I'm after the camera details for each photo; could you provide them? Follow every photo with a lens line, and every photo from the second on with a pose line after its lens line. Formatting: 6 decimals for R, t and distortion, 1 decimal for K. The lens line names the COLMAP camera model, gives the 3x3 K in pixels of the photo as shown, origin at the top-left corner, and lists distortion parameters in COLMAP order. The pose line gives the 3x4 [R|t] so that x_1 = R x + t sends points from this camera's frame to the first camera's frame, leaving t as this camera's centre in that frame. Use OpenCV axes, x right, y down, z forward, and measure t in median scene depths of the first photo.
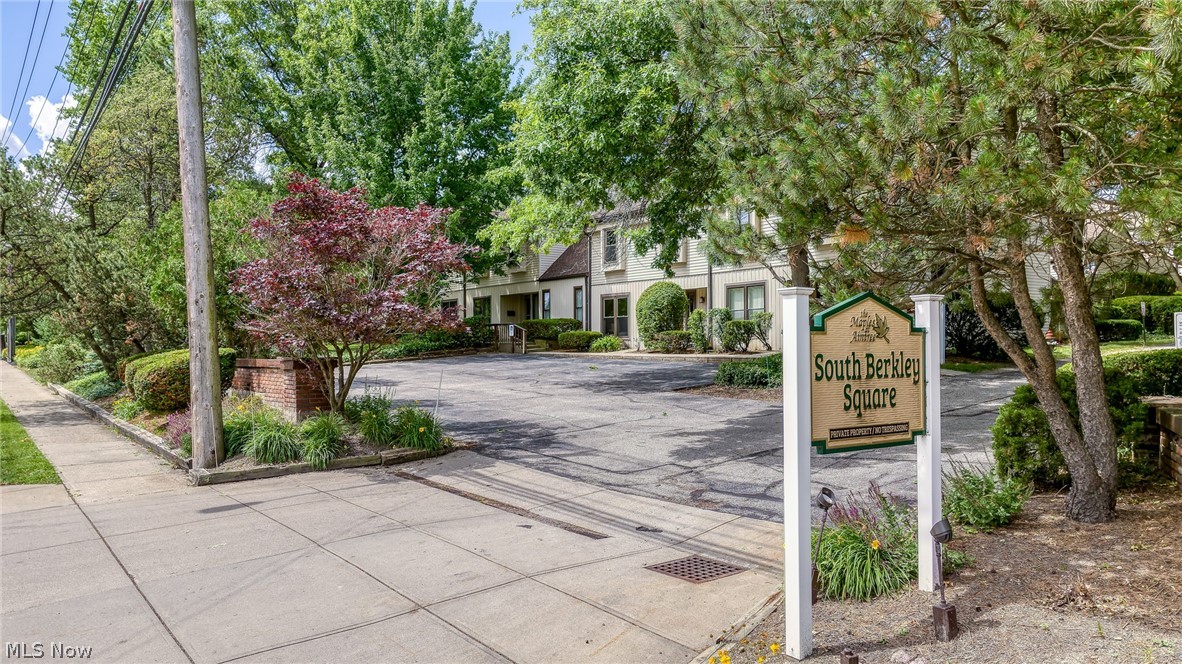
lens RADIAL K [[846.8, 0, 591.0], [0, 846.8, 332.0], [0, 0, 1]] dist [-0.002272, -0.001106]
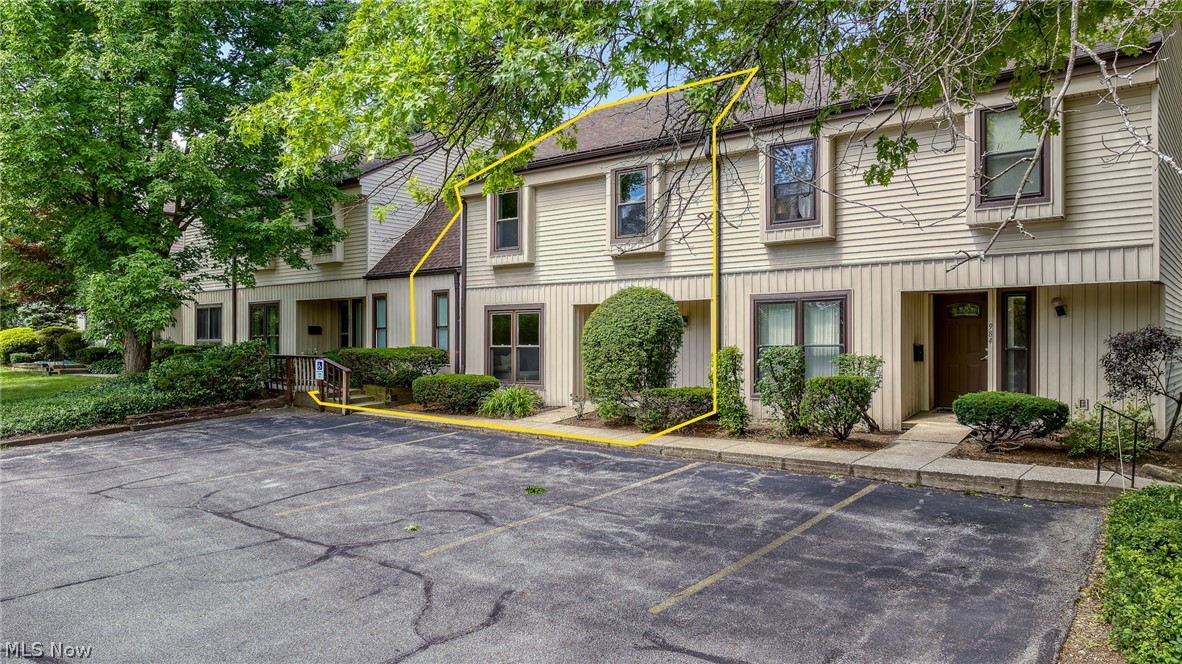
lens RADIAL K [[846.8, 0, 591.0], [0, 846.8, 332.0], [0, 0, 1]] dist [-0.002272, -0.001106]
pose [[0.972330, 0.011651, 0.233321, -0.051630], [-0.011619, 0.999931, -0.001511, -0.026759], [-0.233322, -0.001242, 0.972399, 0.432740]]
